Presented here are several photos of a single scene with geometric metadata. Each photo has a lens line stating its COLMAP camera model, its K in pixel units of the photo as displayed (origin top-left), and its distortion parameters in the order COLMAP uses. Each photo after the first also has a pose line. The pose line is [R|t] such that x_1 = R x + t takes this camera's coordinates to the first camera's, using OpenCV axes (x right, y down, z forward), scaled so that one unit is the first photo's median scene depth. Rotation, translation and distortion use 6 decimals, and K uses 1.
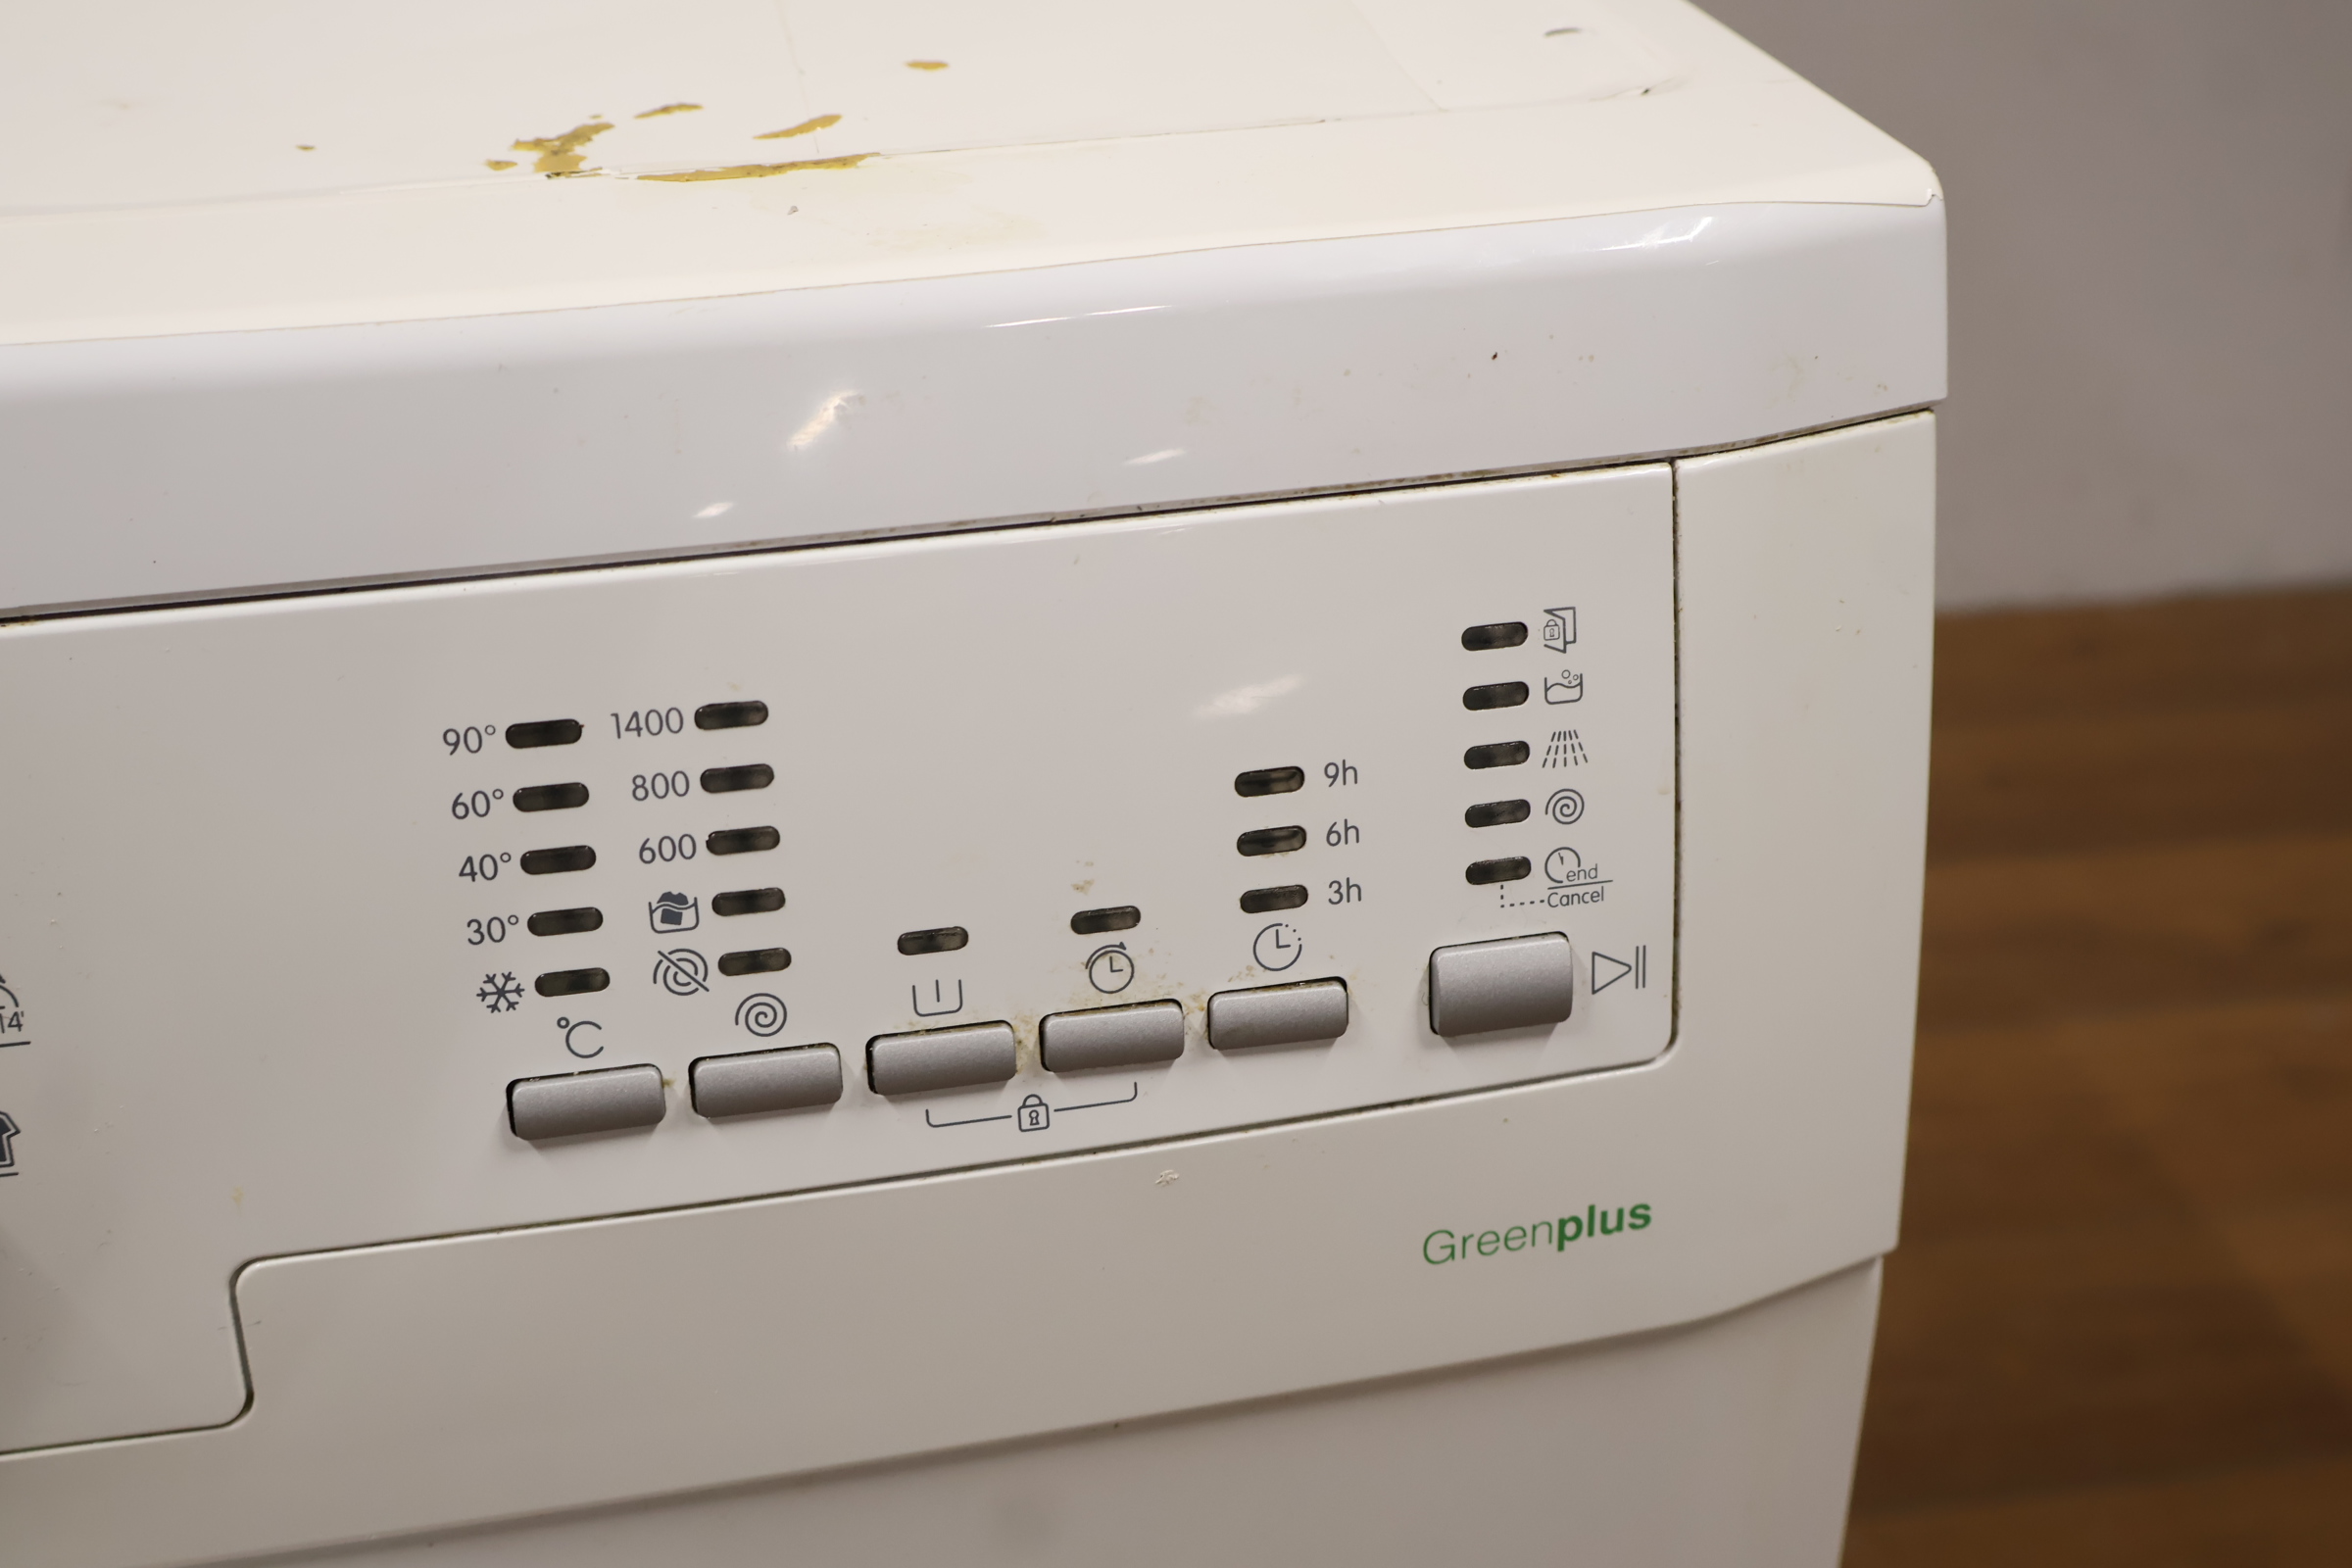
lens RADIAL K [[2806.5, 0, 1176.0], [0, 2806.5, 784.0], [0, 0, 1]] dist [0.003189, -0.012908]
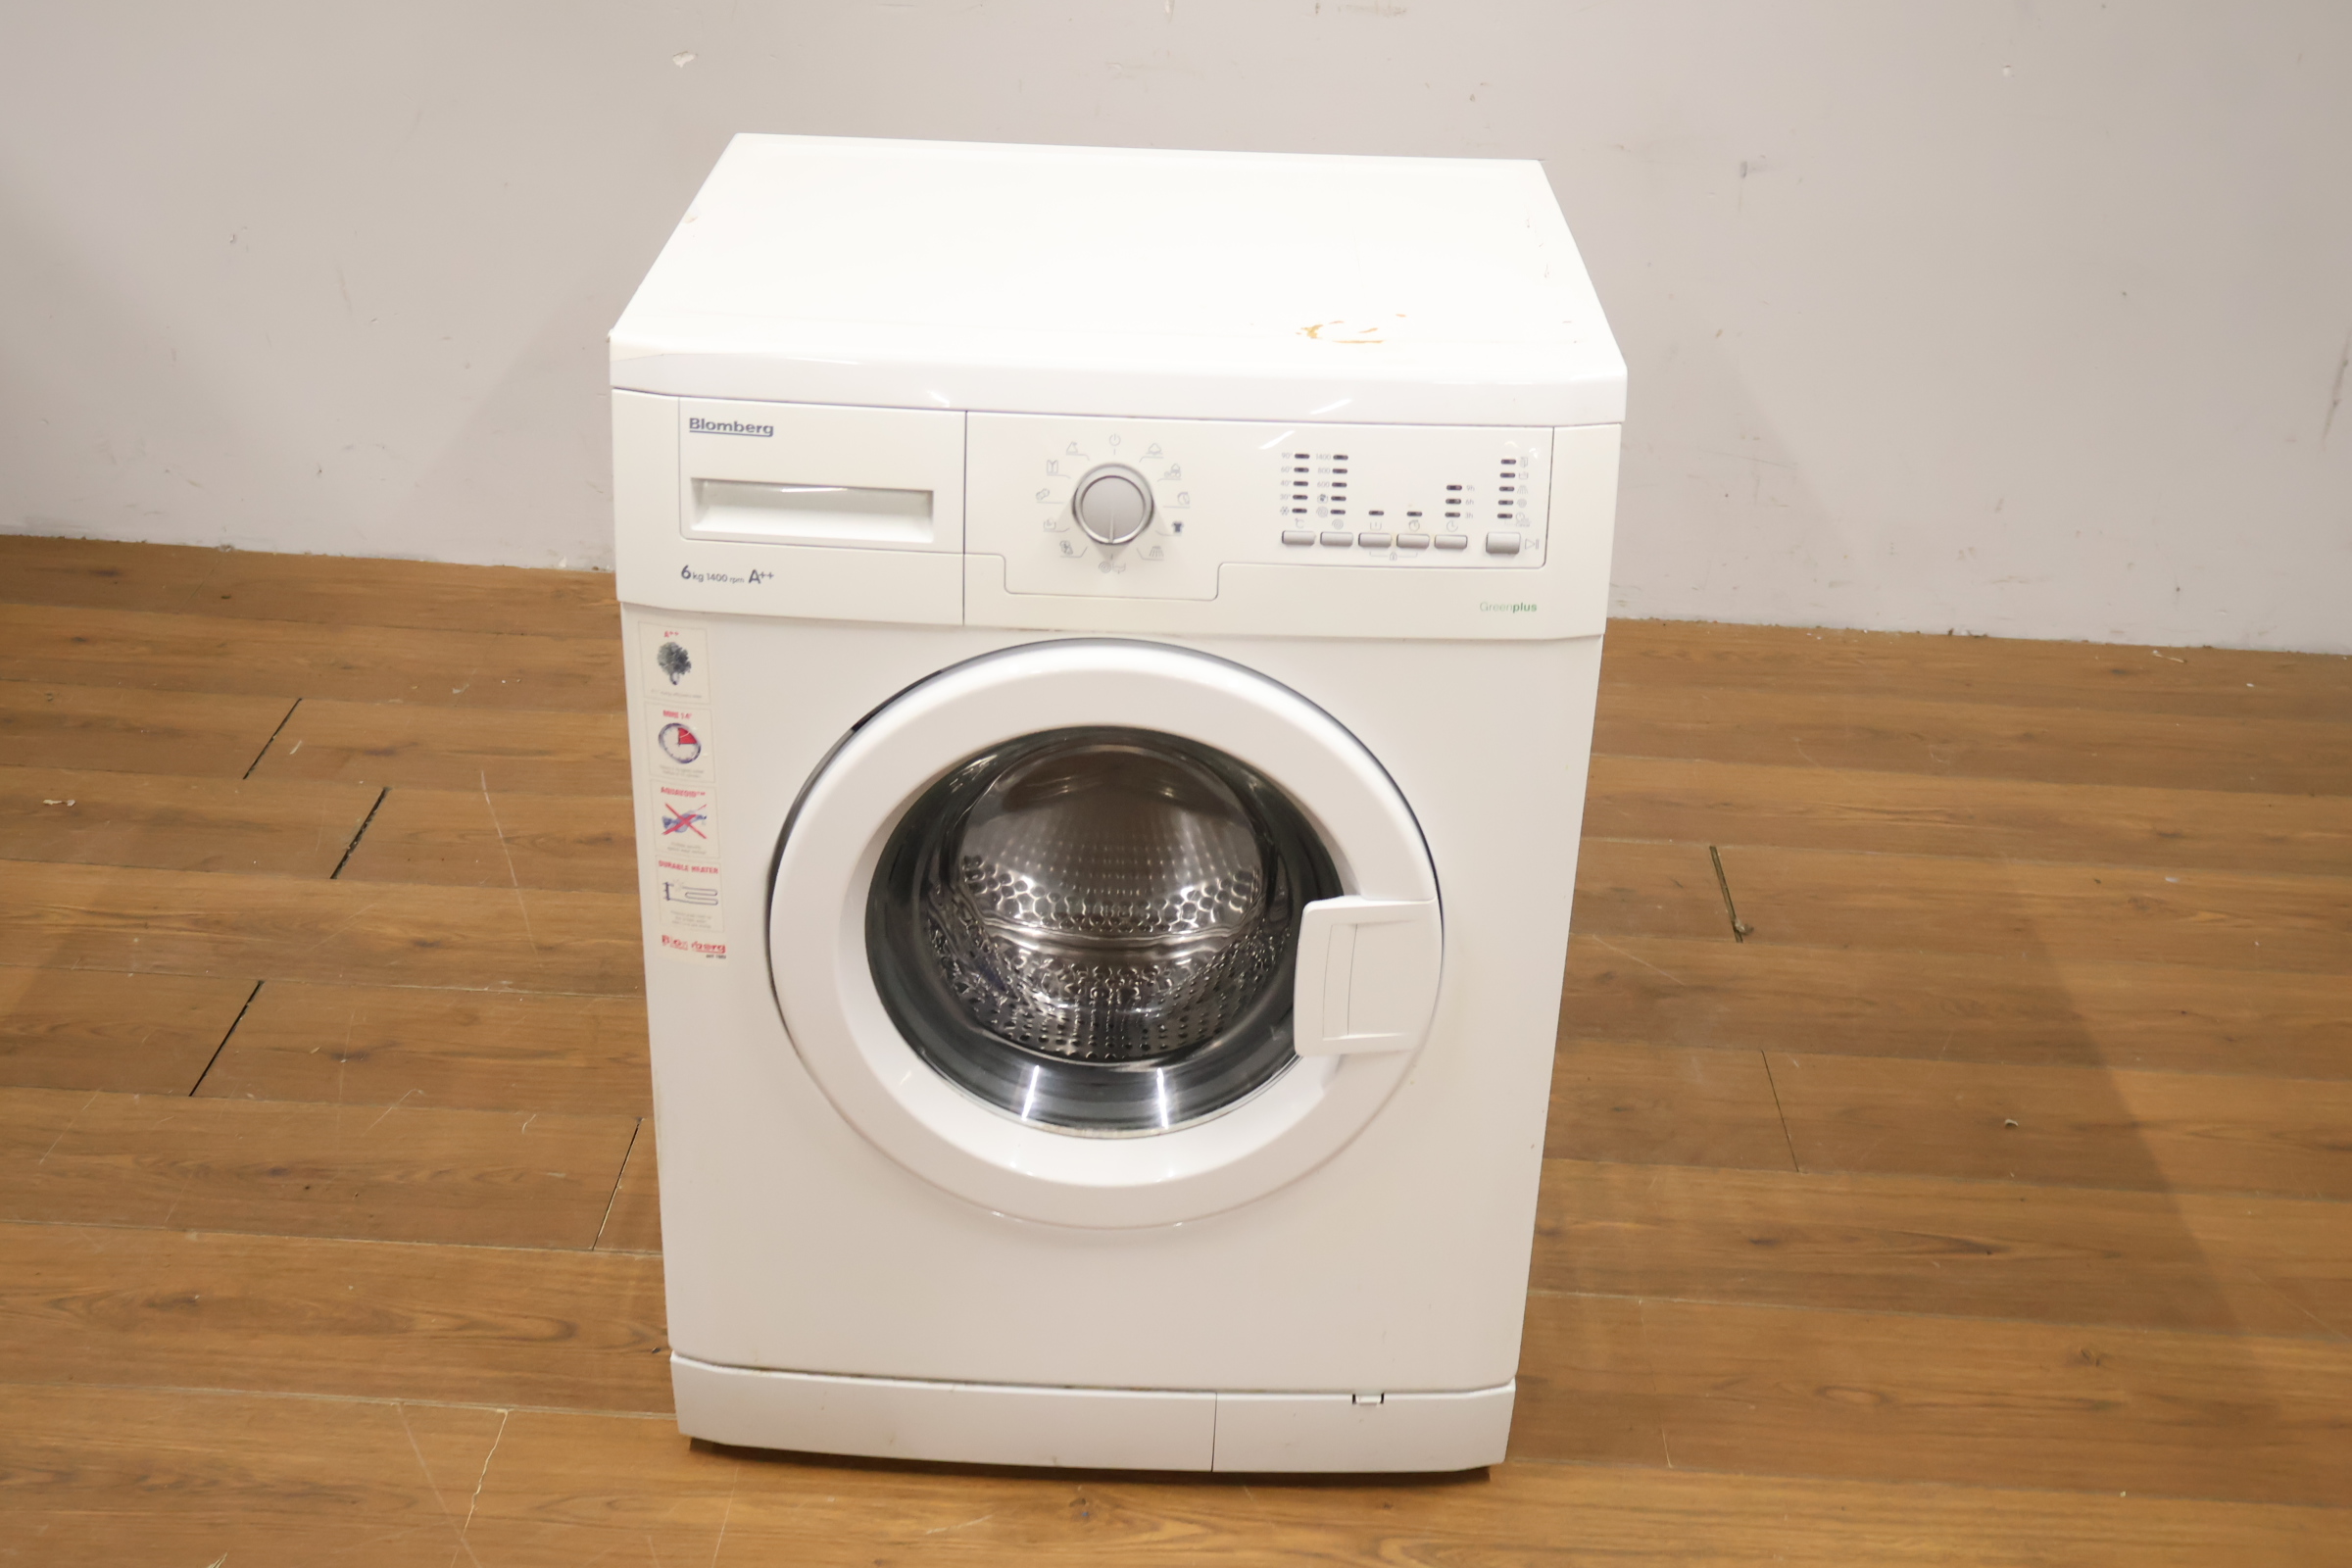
lens RADIAL K [[2806.2, 0, 1181.5], [0, 2806.2, 788.2], [0, 0, 1]] dist [0.000281, -0.008680]
pose [[0.980698, 0.124744, -0.150568, 0.354548], [-0.128038, 0.991692, -0.012346, 0.610767], [0.147777, 0.031387, 0.988522, -3.638508]]
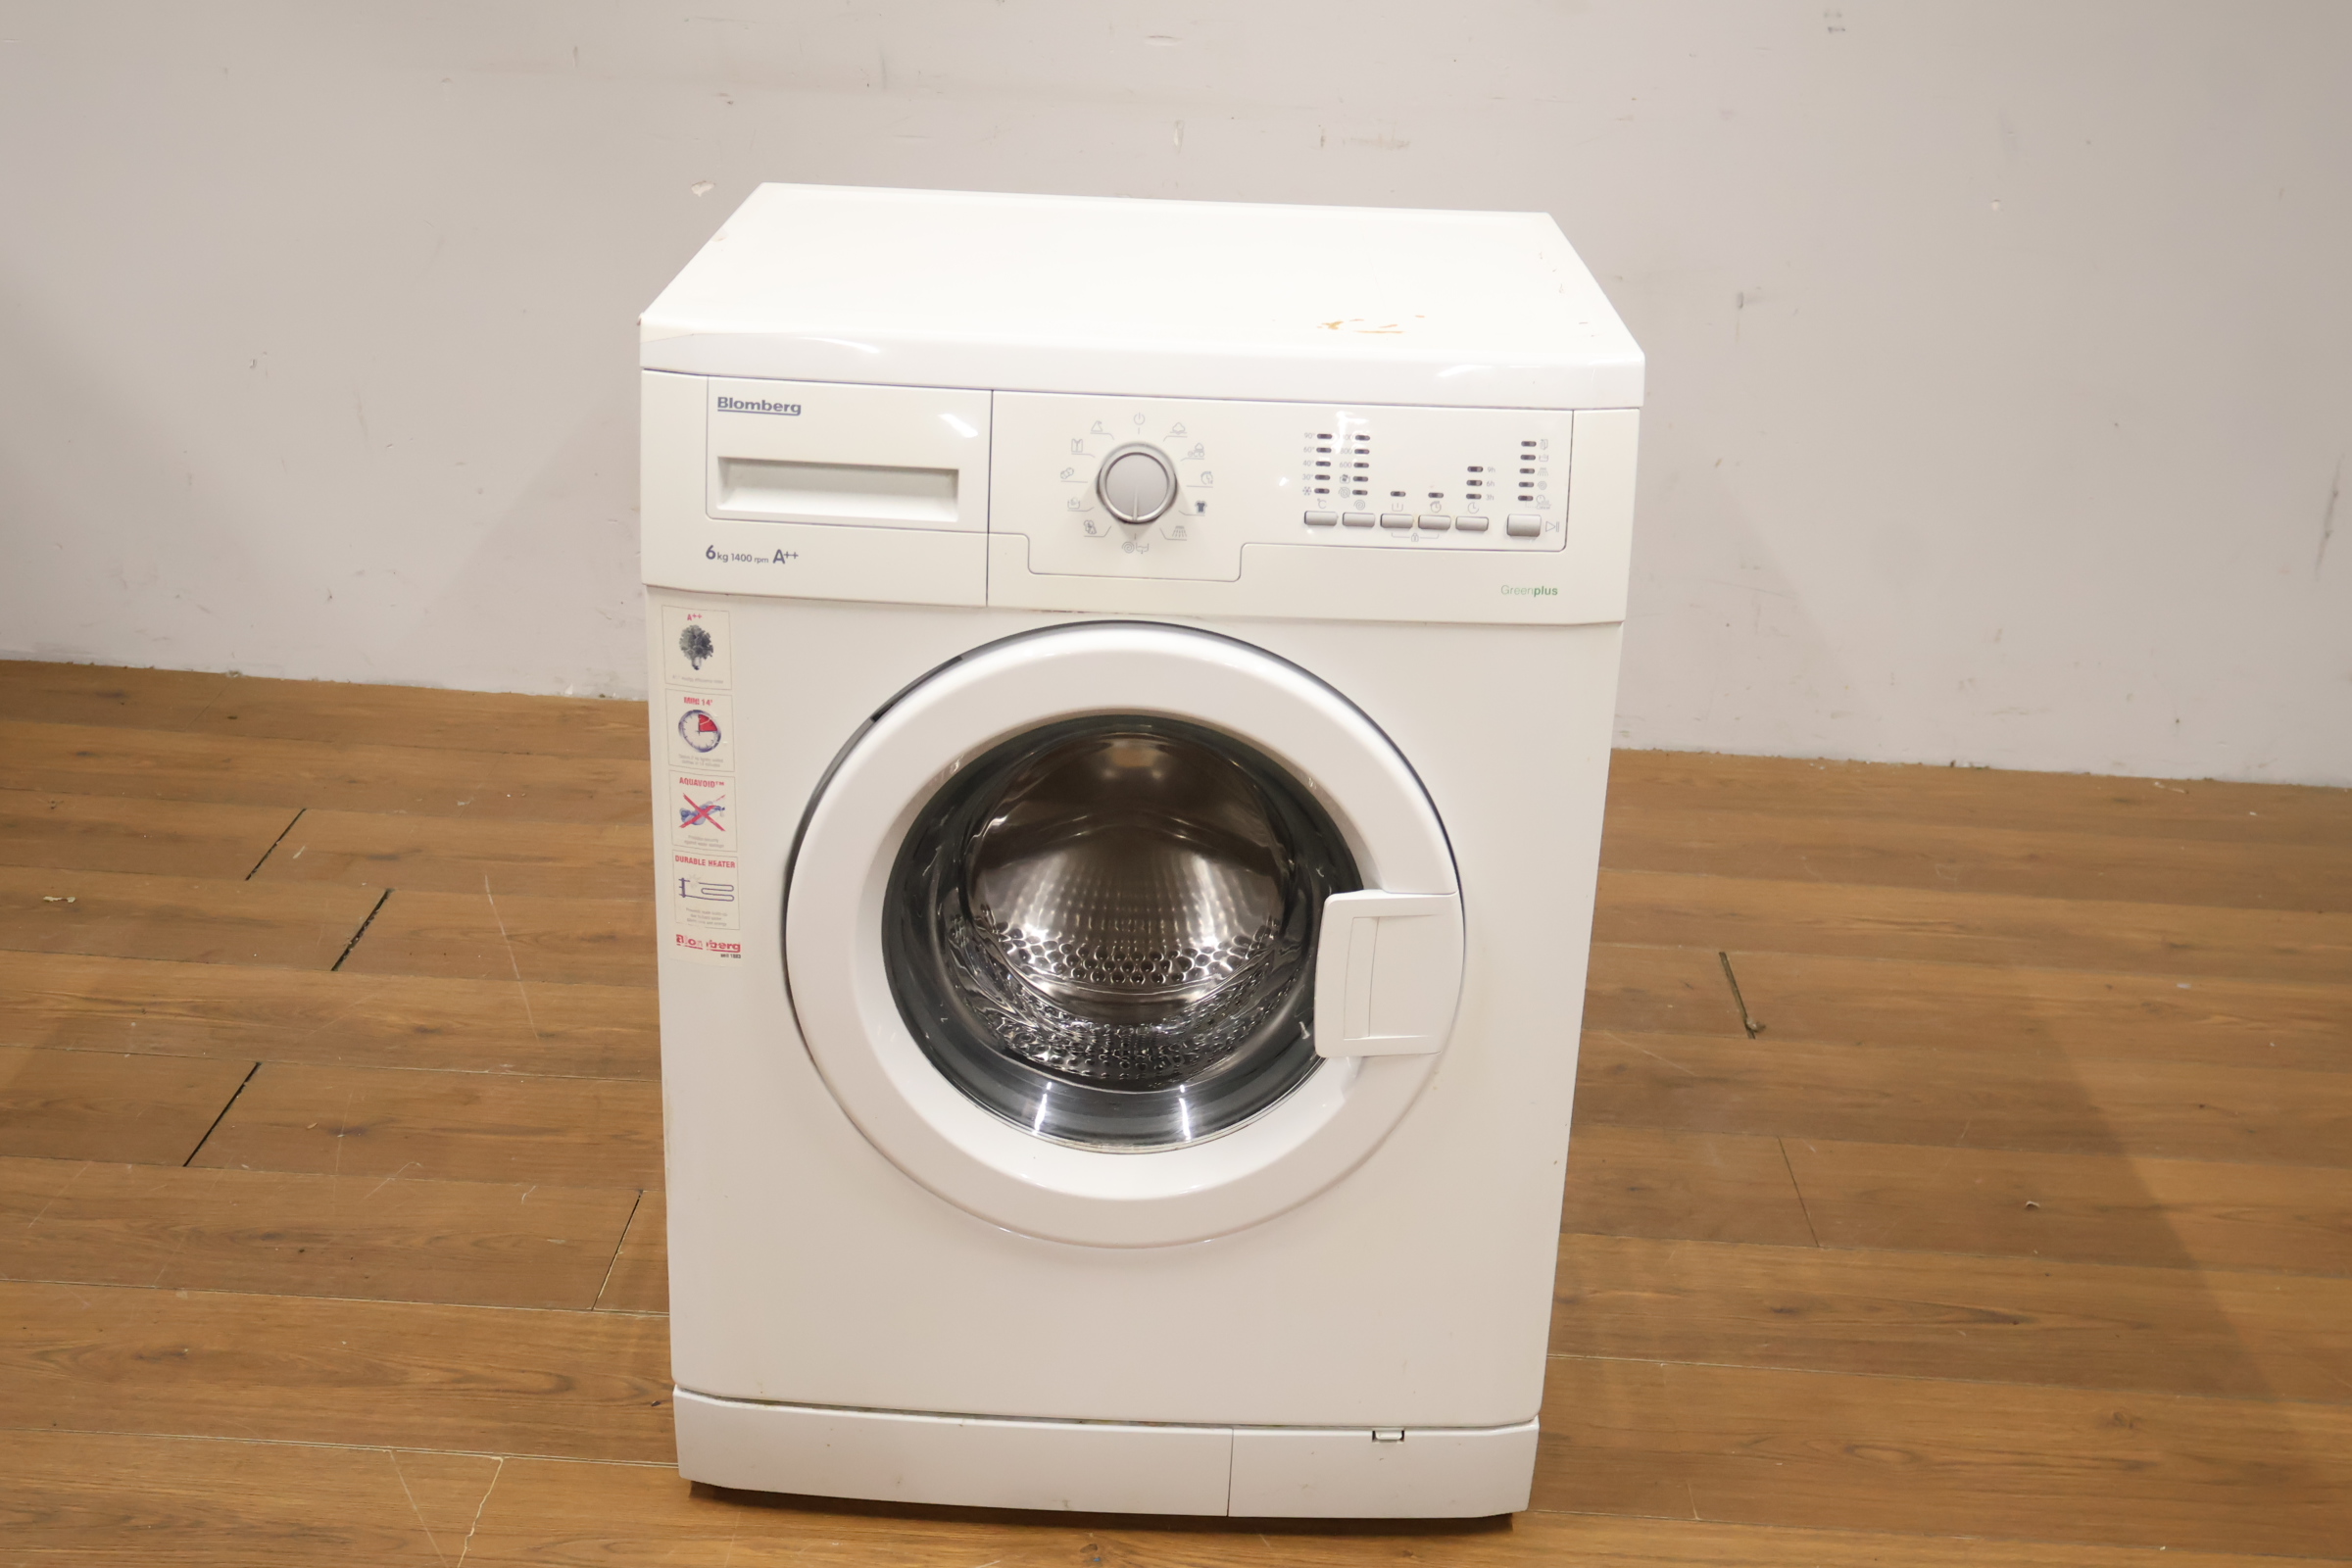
lens RADIAL K [[2804.6, 0, 1188.9], [0, 2804.6, 773.1], [0, 0, 1]] dist [0.005374, -0.030365]
pose [[0.981385, 0.112322, -0.155781, 0.353478], [-0.130726, 0.984912, -0.113397, 1.098703], [0.140694, 0.131651, 0.981261, -3.592765]]
